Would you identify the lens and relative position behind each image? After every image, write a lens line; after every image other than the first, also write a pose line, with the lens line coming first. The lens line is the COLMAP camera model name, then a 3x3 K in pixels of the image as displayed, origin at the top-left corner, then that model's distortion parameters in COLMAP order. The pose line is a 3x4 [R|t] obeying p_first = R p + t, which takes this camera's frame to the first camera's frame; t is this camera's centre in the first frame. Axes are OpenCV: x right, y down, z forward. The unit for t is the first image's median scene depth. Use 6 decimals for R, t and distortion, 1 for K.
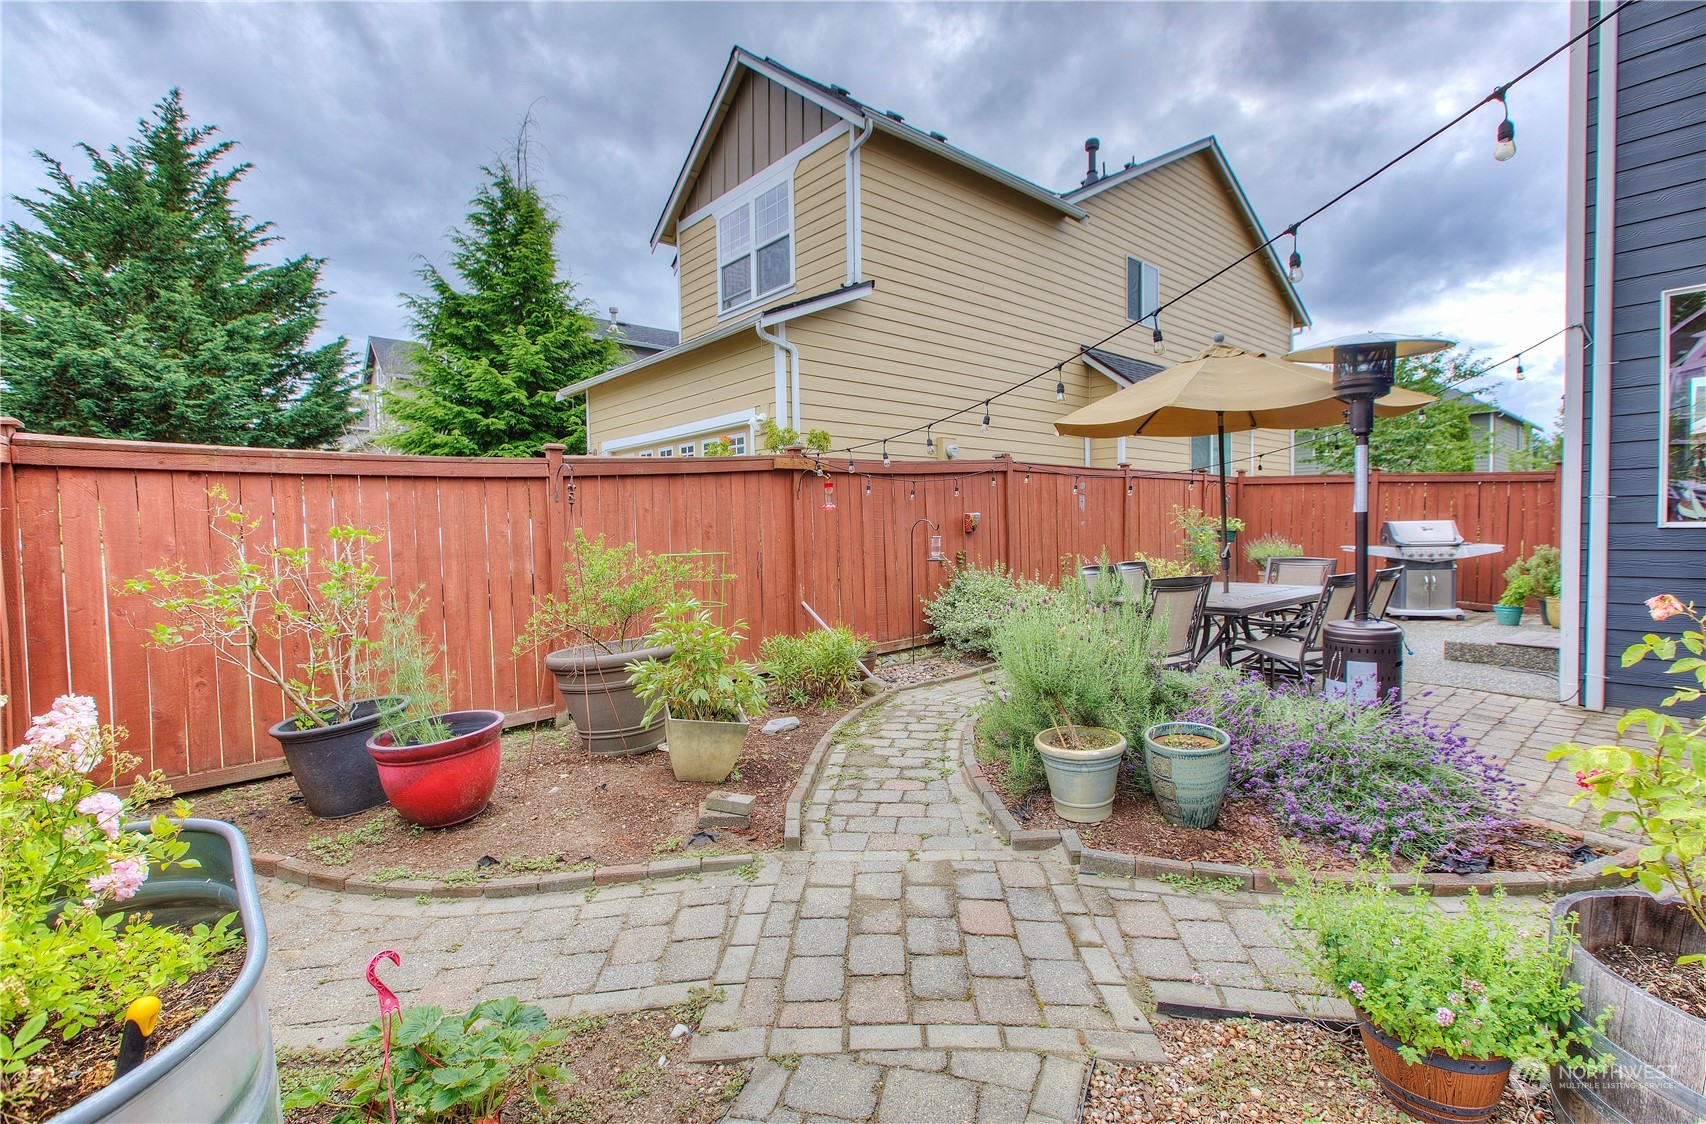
lens RADIAL K [[767.3, 0, 853.0], [0, 767.3, 562.0], [0, 0, 1]] dist [-0.000420, -0.000018]
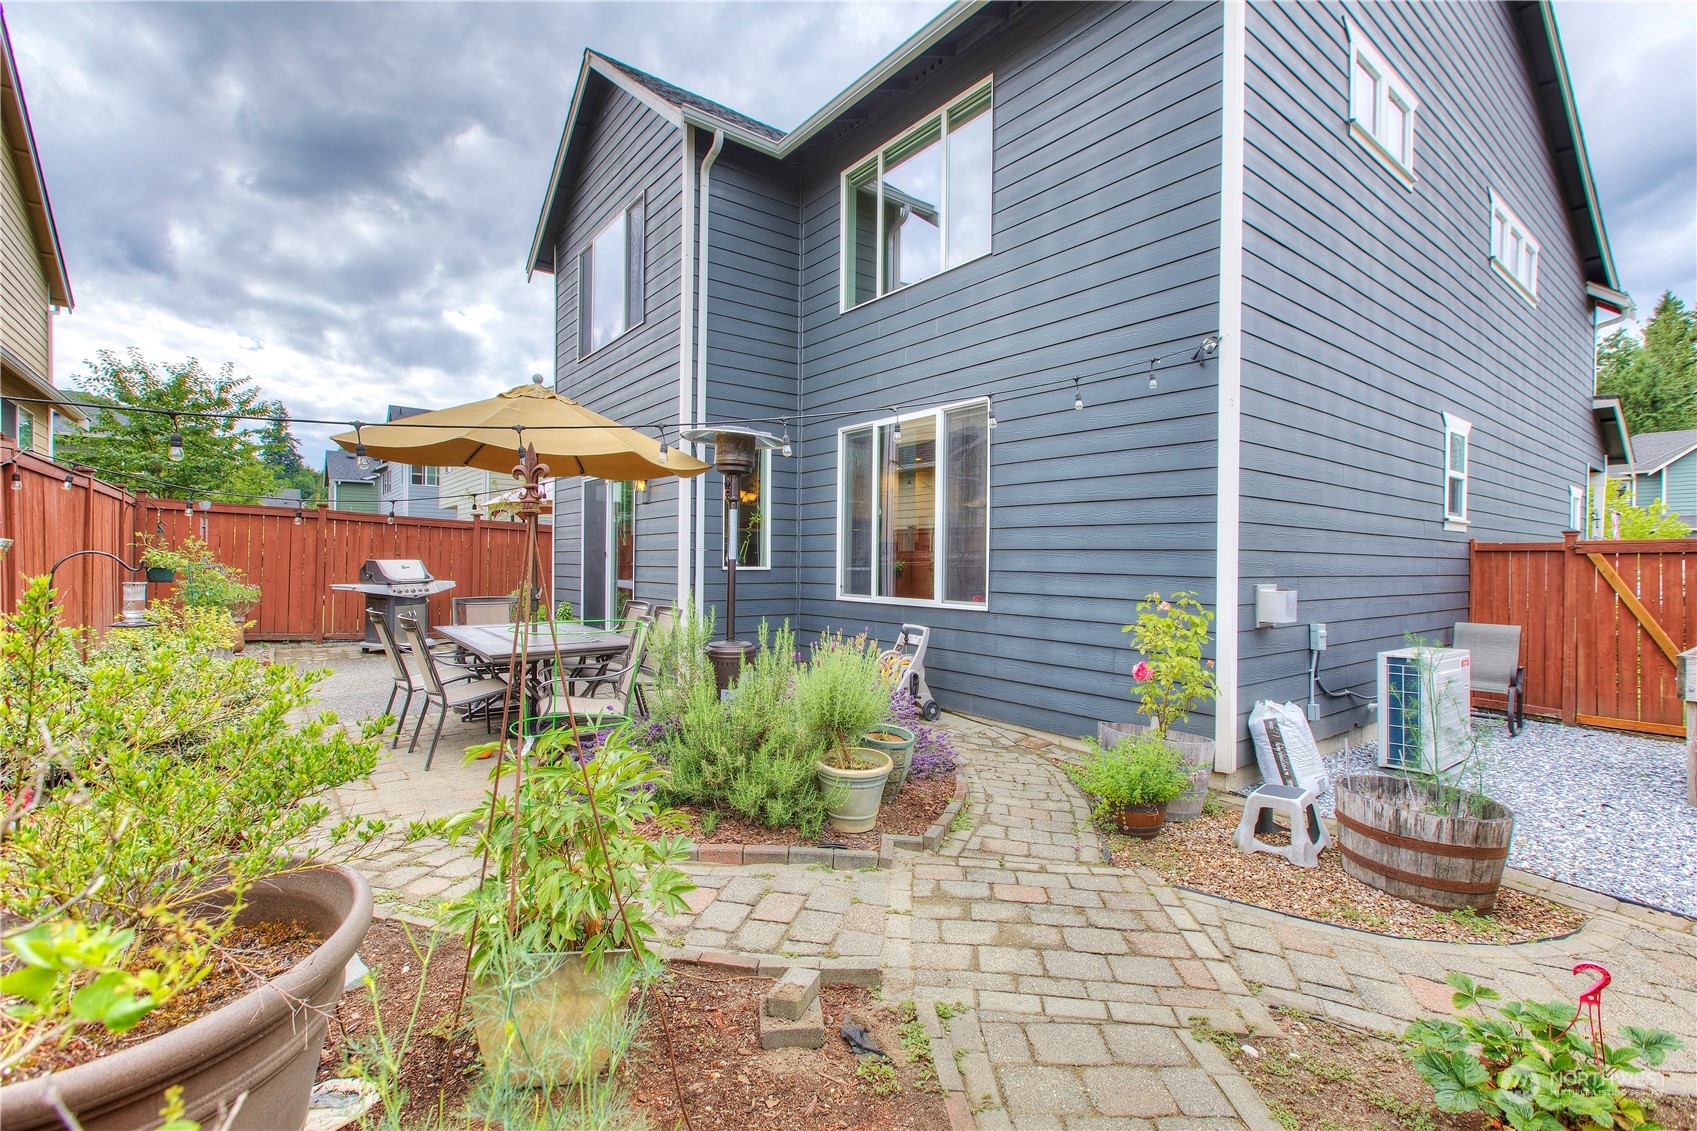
lens RADIAL K [[768.1, 0, 852.8], [0, 768.1, 557.6], [0, 0, 1]] dist [-0.005318, 0.000347]
pose [[0.055031, 0.018220, 0.998318, -0.981569], [0.033453, 0.999239, -0.020081, -0.048887], [-0.997924, 0.034501, 0.054379, 1.086290]]
